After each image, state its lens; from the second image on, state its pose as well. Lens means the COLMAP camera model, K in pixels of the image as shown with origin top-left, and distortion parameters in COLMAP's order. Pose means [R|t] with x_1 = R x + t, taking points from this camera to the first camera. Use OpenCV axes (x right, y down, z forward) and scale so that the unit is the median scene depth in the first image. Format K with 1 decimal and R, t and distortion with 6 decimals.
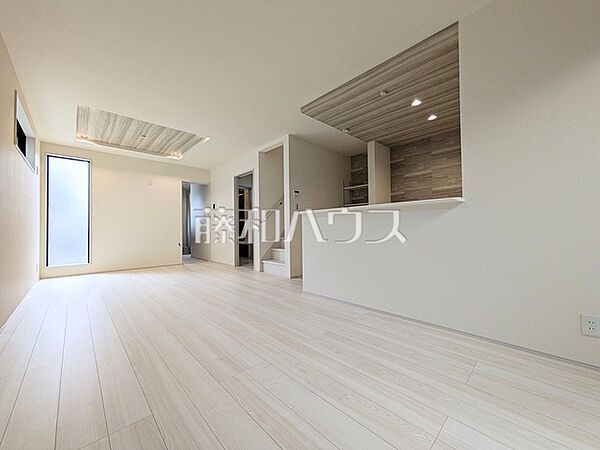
lens RADIAL K [[236.9, 0, 300.0], [0, 236.9, 225.0], [0, 0, 1]] dist [0.001585, 0.000148]
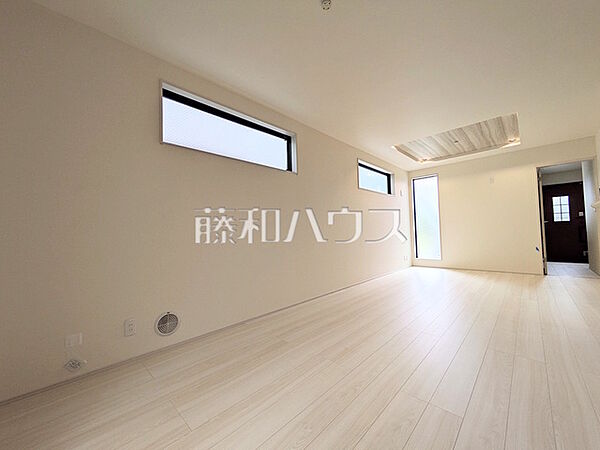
lens RADIAL K [[236.9, 0, 300.0], [0, 236.9, 225.0], [0, 0, 1]] dist [0.001585, 0.000148]
pose [[0.053879, -0.023197, -0.998278, 0.293439], [0.049241, 0.998576, -0.020546, -0.024714], [0.997333, -0.048049, 0.054944, 0.227040]]
